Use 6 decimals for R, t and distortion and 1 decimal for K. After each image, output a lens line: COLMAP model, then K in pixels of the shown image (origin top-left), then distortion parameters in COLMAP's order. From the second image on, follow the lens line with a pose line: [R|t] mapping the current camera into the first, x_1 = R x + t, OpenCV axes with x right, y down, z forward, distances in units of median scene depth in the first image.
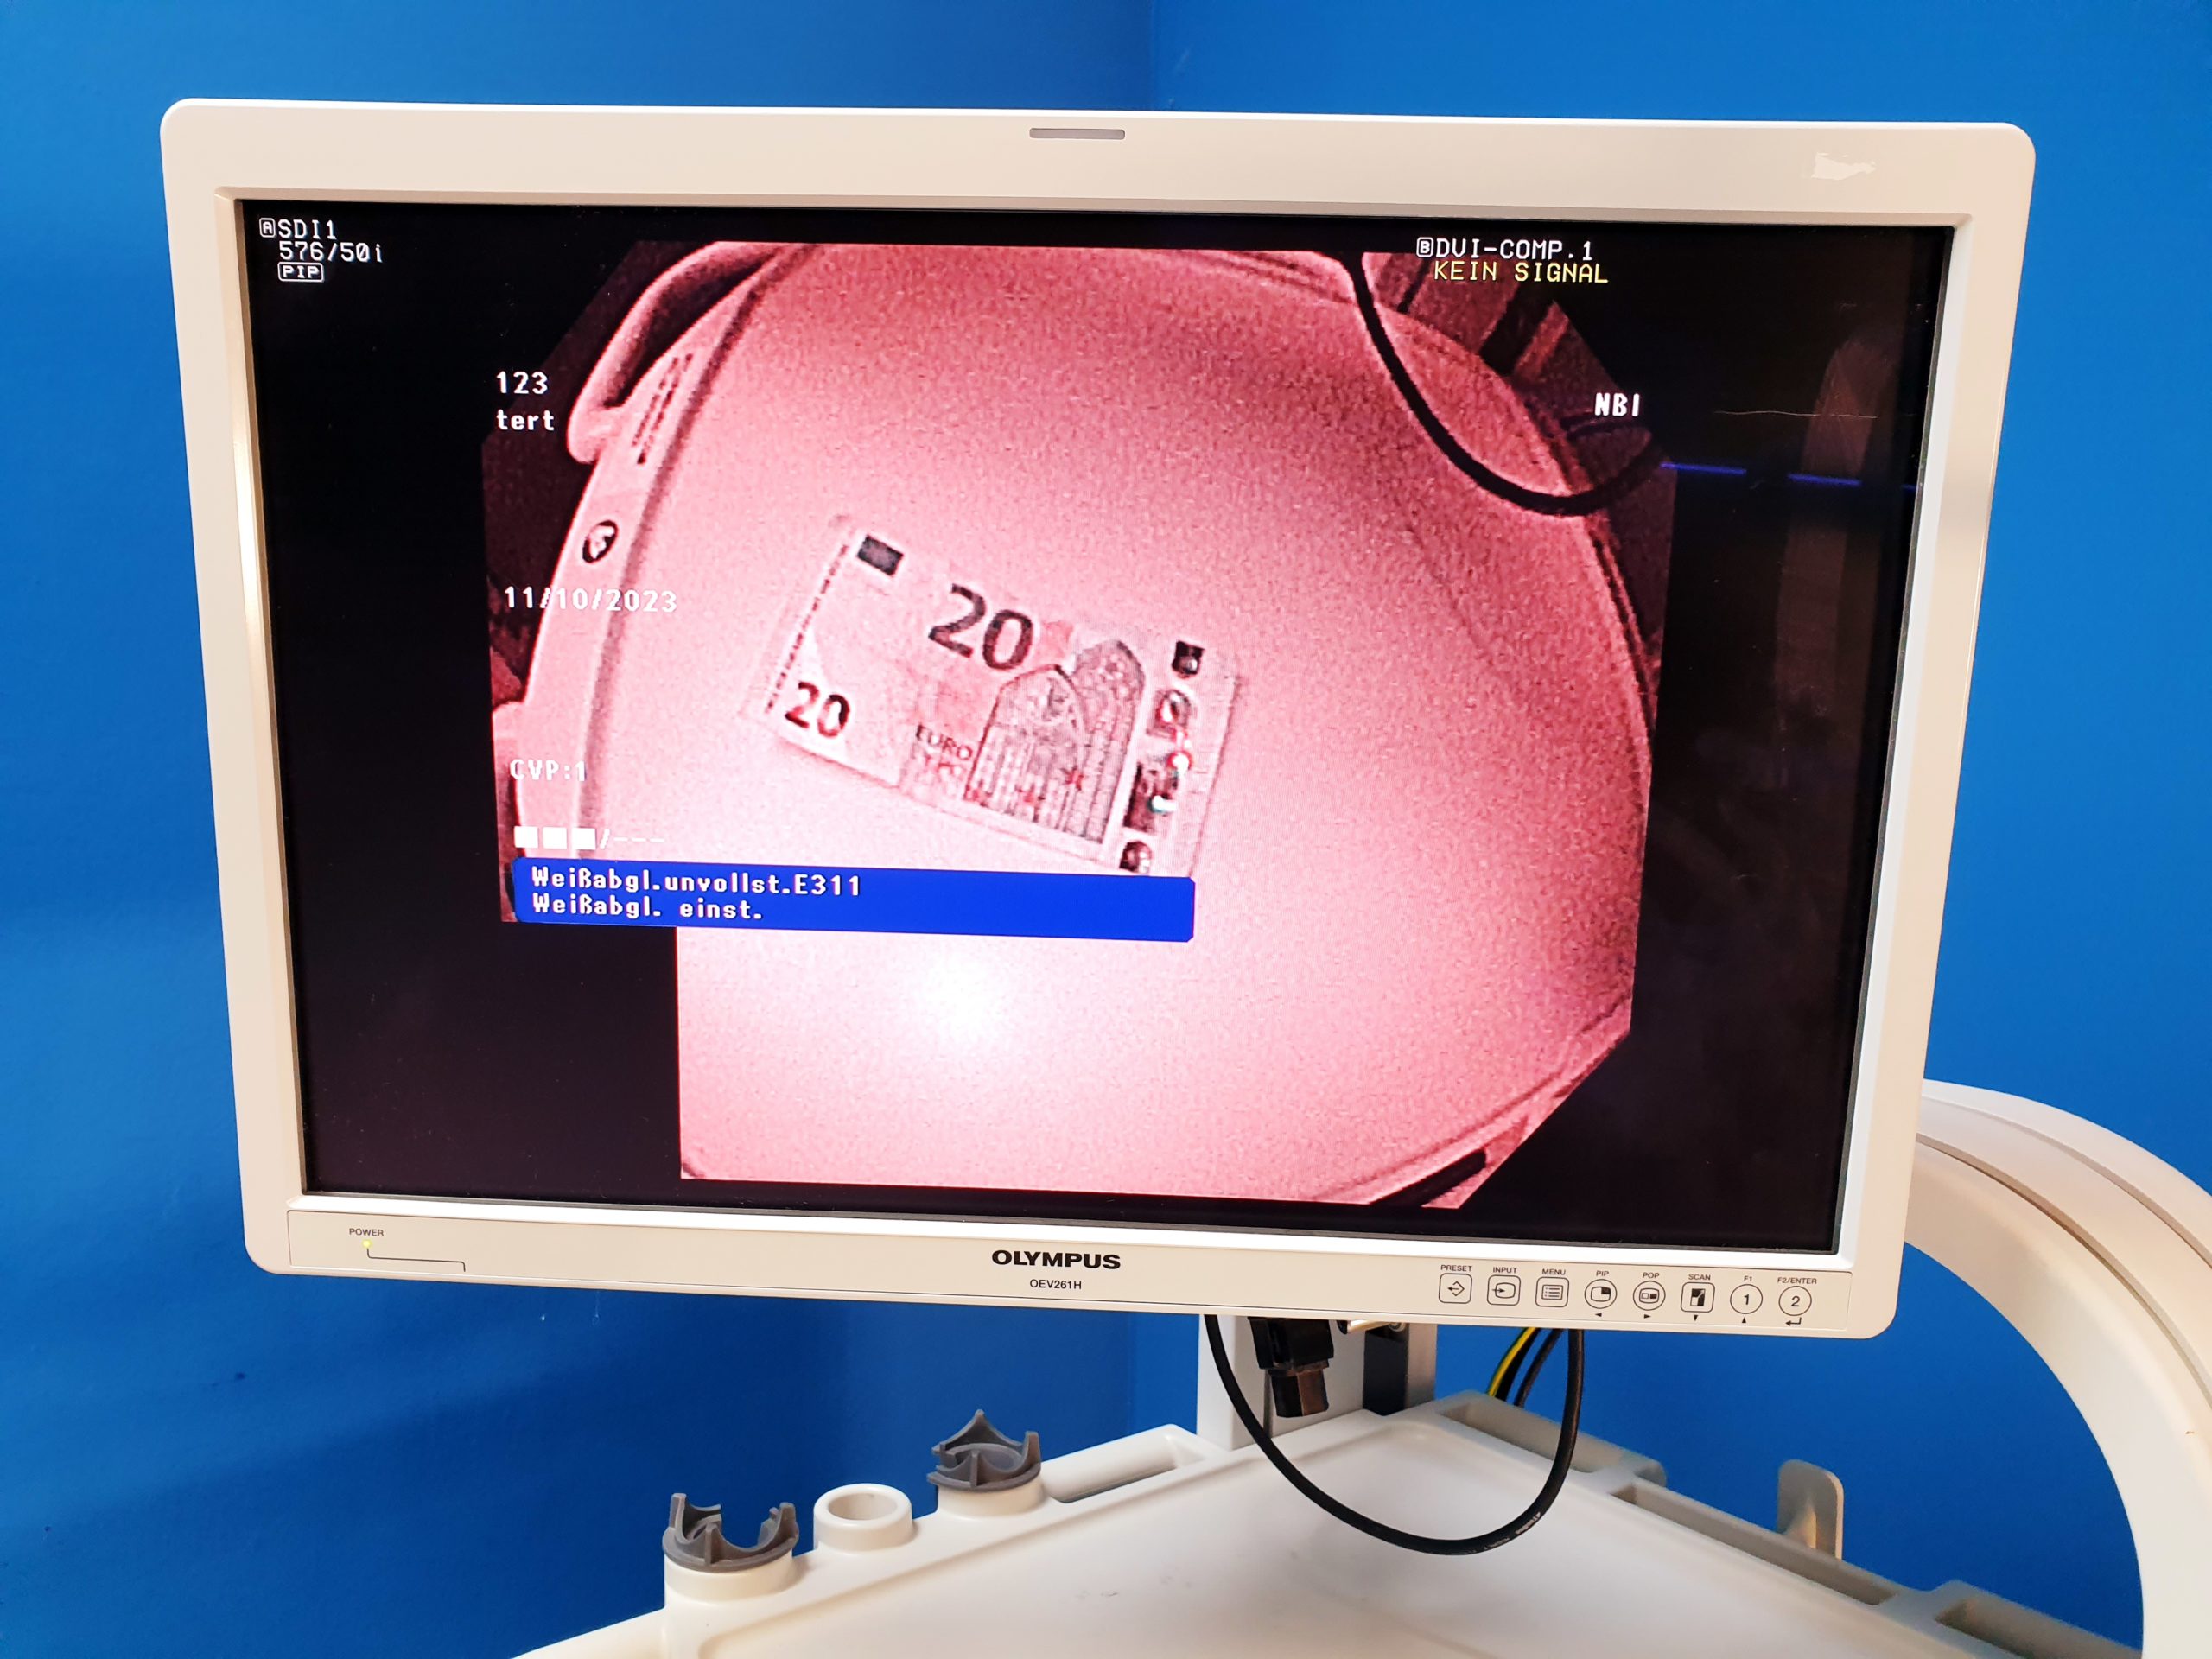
lens RADIAL K [[1716.7, 0, 1085.8], [0, 1716.7, 826.3], [0, 0, 1]] dist [-0.030605, 0.048126]
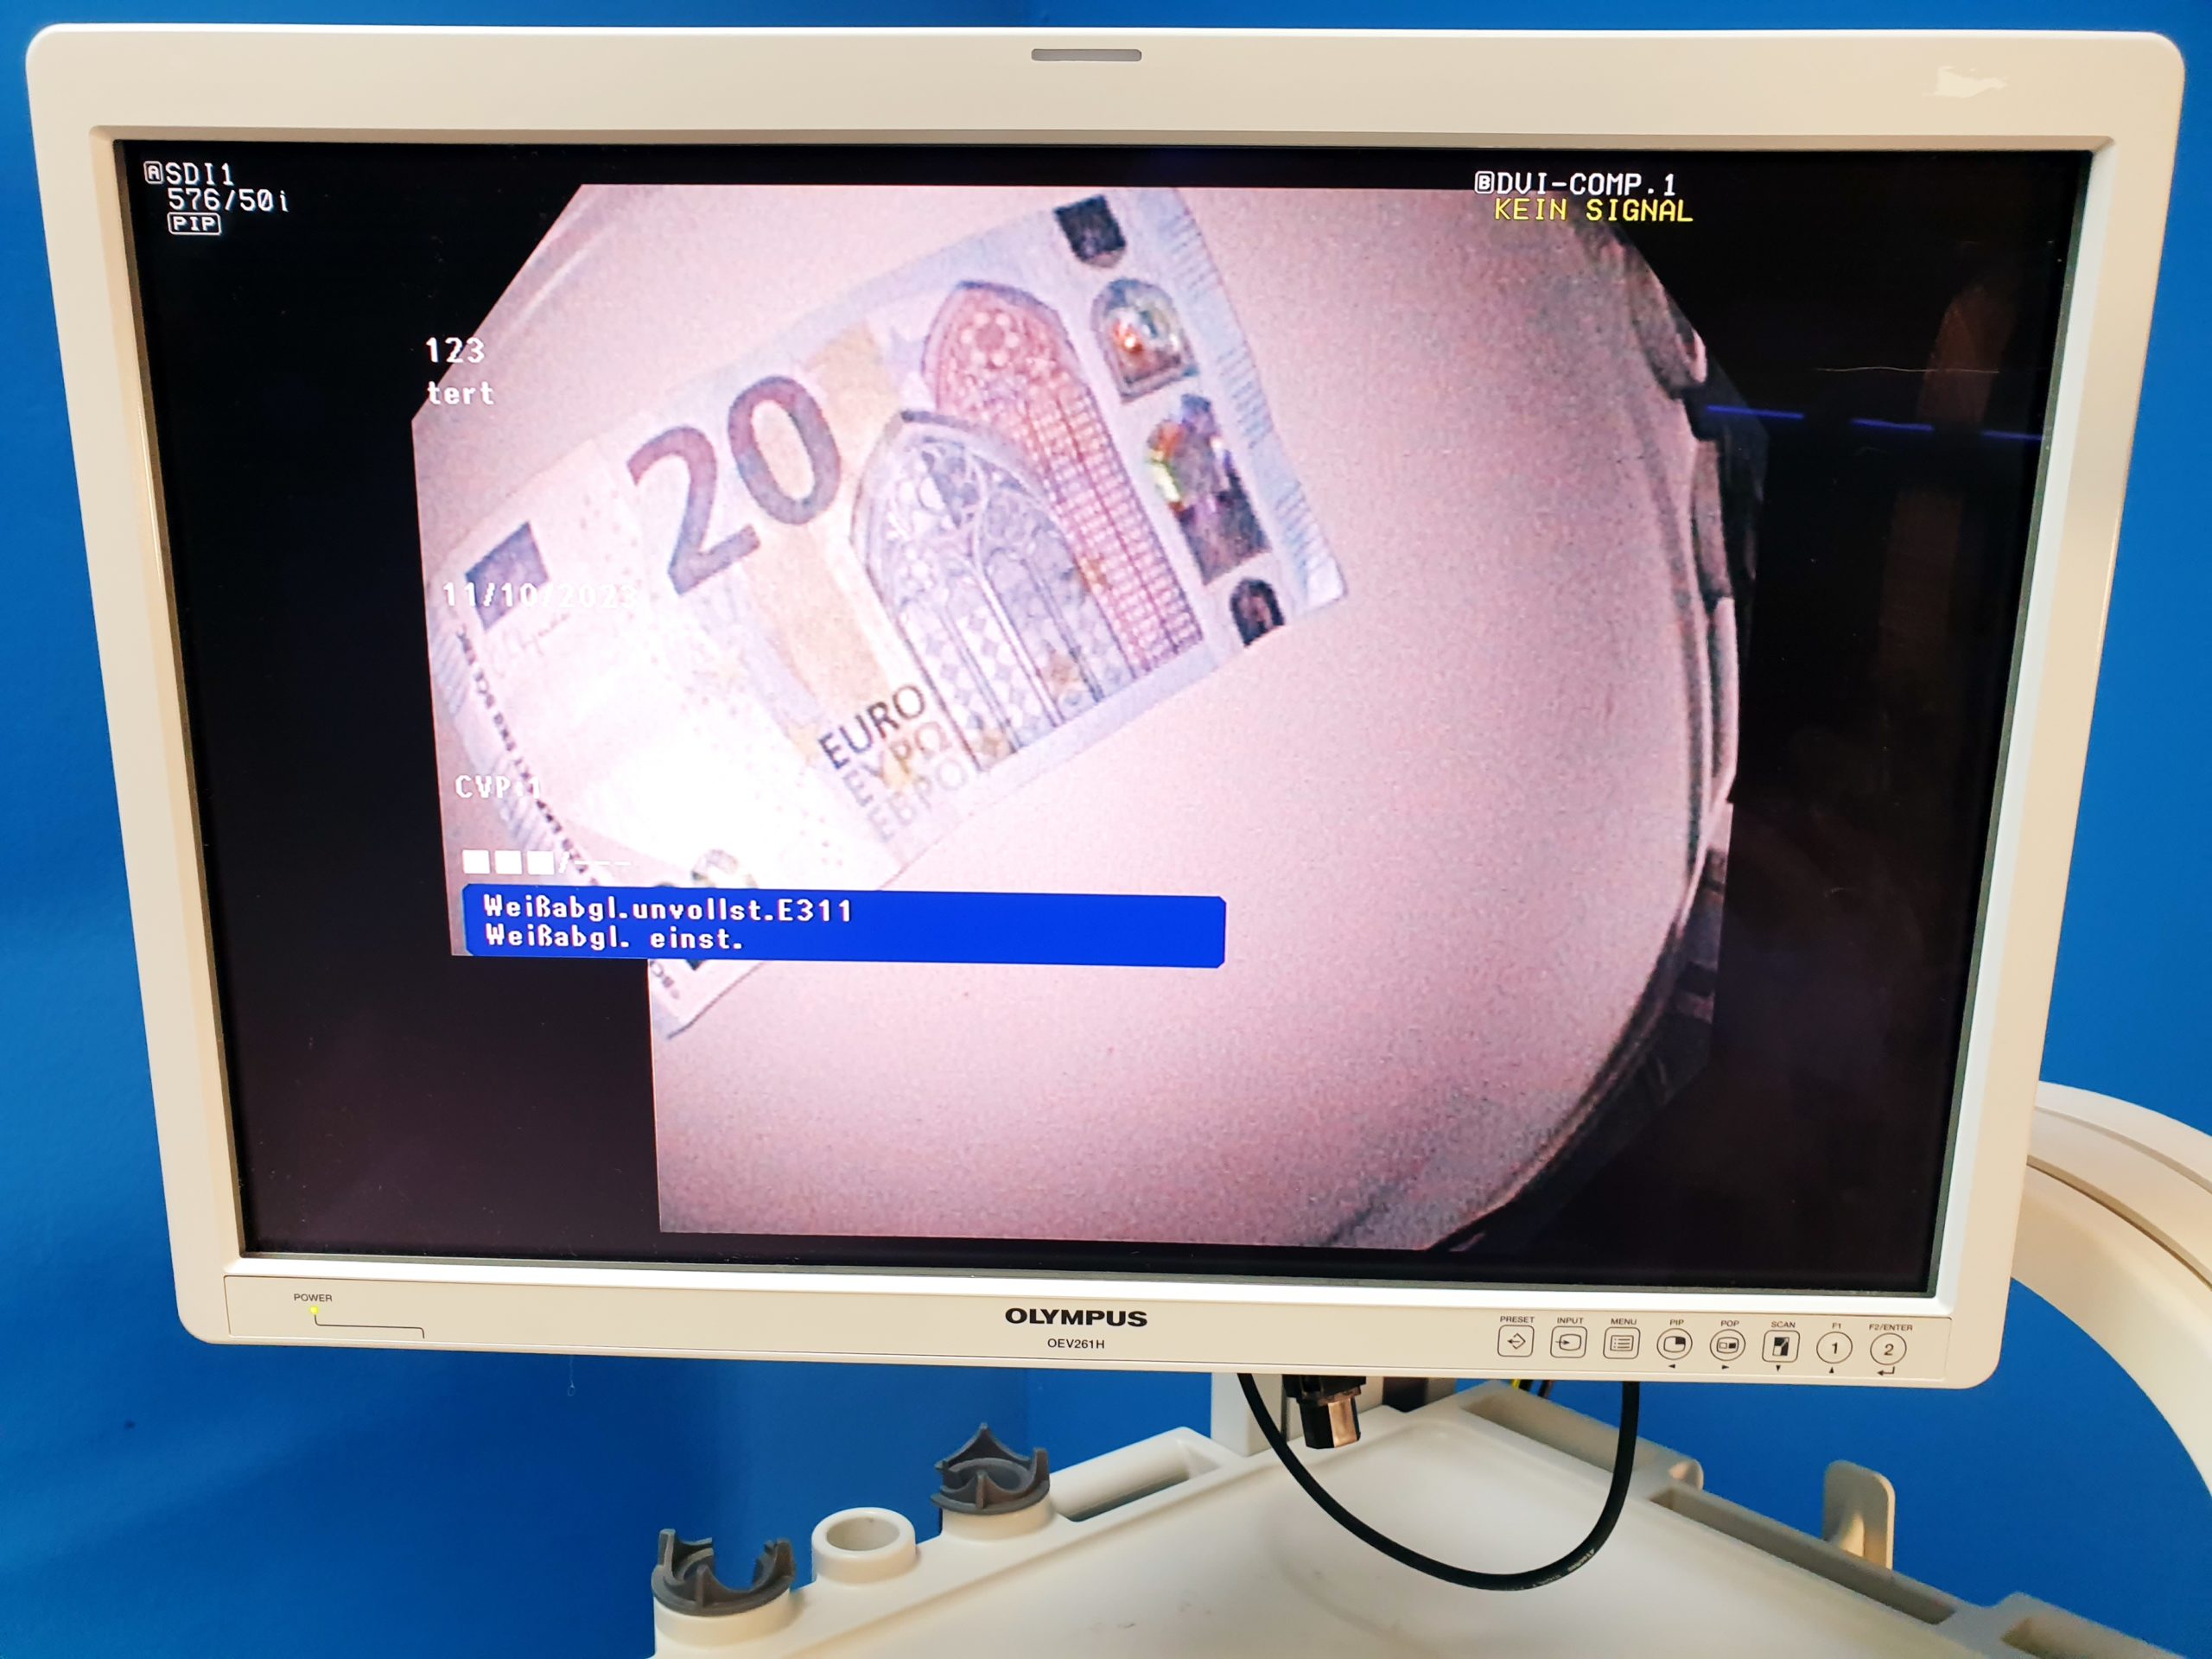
lens RADIAL K [[1716.7, 0, 1087.5], [0, 1716.7, 828.2], [0, 0, 1]] dist [-0.030605, 0.048126]
pose [[0.999801, -0.015237, 0.012850, -0.019231], [0.014720, 0.999116, 0.039386, -0.041737], [-0.013438, -0.039189, 0.999141, 0.104965]]
